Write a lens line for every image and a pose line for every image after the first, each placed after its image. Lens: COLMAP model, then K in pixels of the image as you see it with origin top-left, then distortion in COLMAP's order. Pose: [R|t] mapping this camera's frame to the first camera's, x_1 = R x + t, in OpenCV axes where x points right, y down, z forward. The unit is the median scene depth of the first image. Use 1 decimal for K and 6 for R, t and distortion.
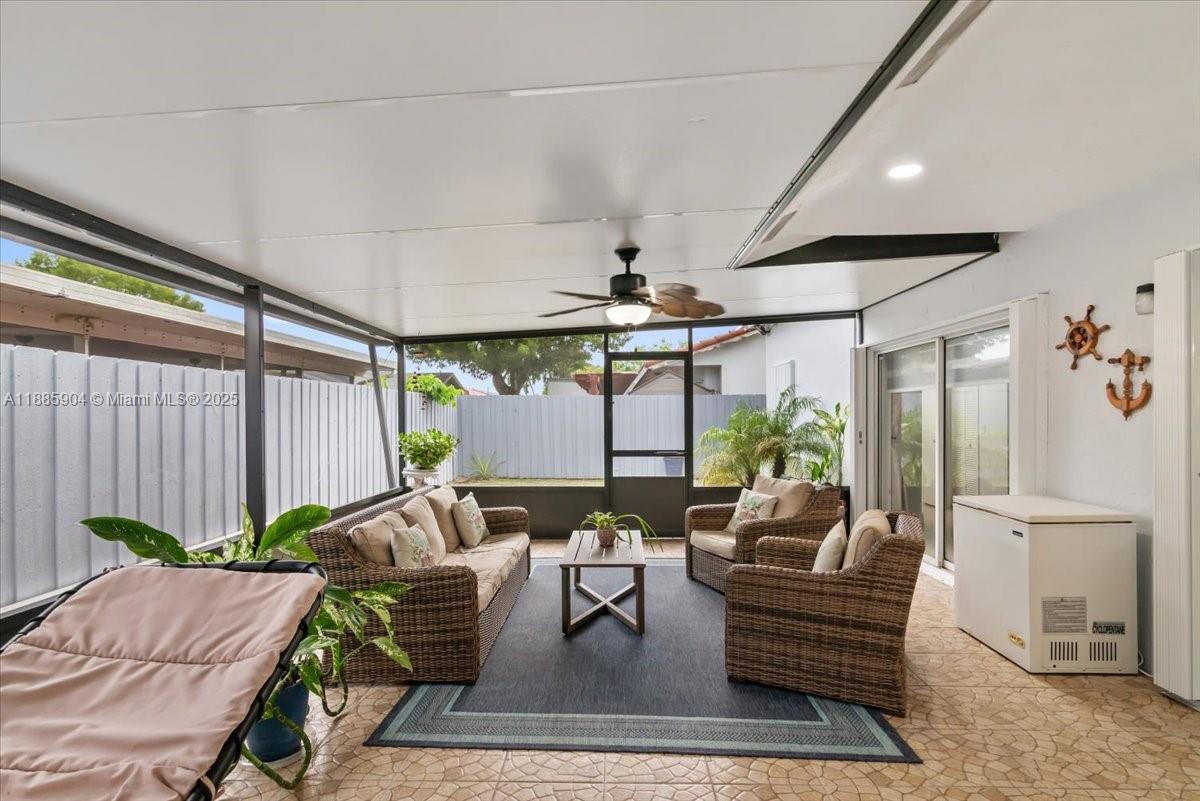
lens RADIAL K [[567.7, 0, 597.9], [0, 567.7, 415.2], [0, 0, 1]] dist [0.001444, 0.000083]
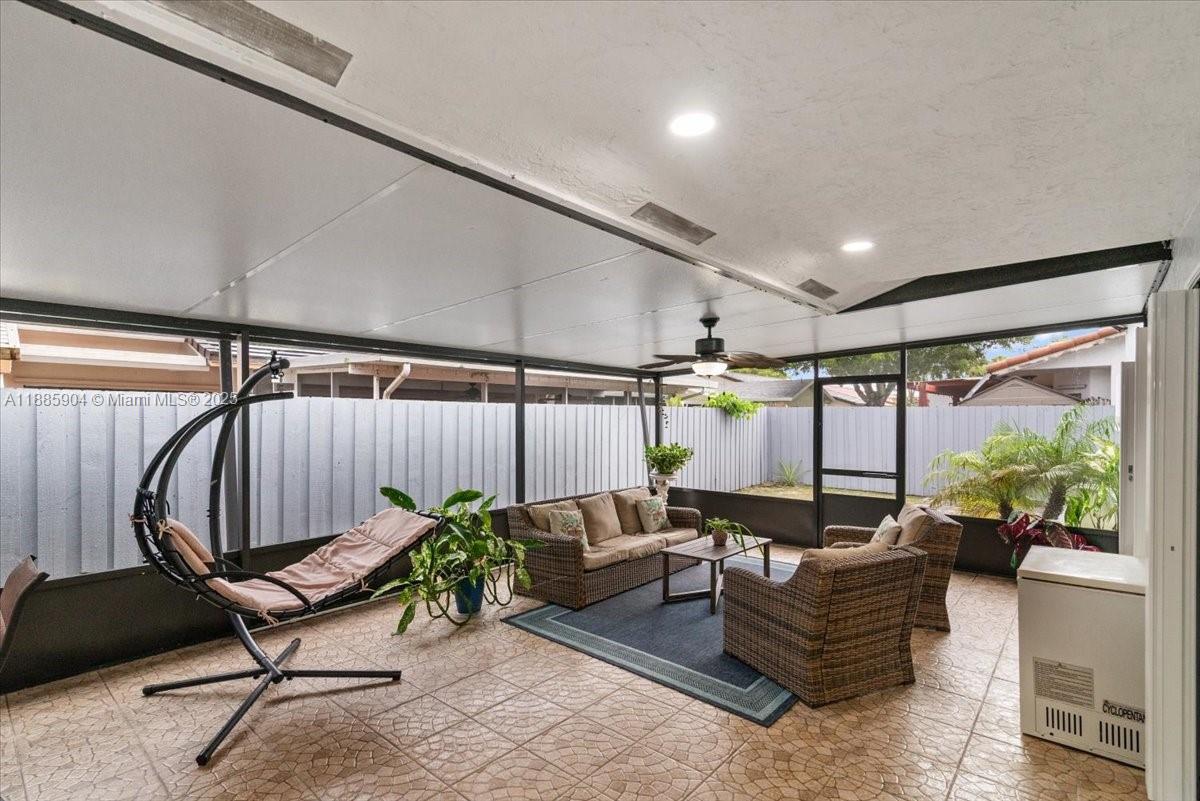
lens RADIAL K [[544.2, 0, 601.8], [0, 544.2, 414.1], [0, 0, 1]] dist [0.001290, 0.000243]
pose [[0.787053, 0.003913, -0.616873, 0.698635], [-0.006957, 0.999973, -0.002533, -0.074541], [0.616846, 0.006286, 0.787058, -0.160555]]
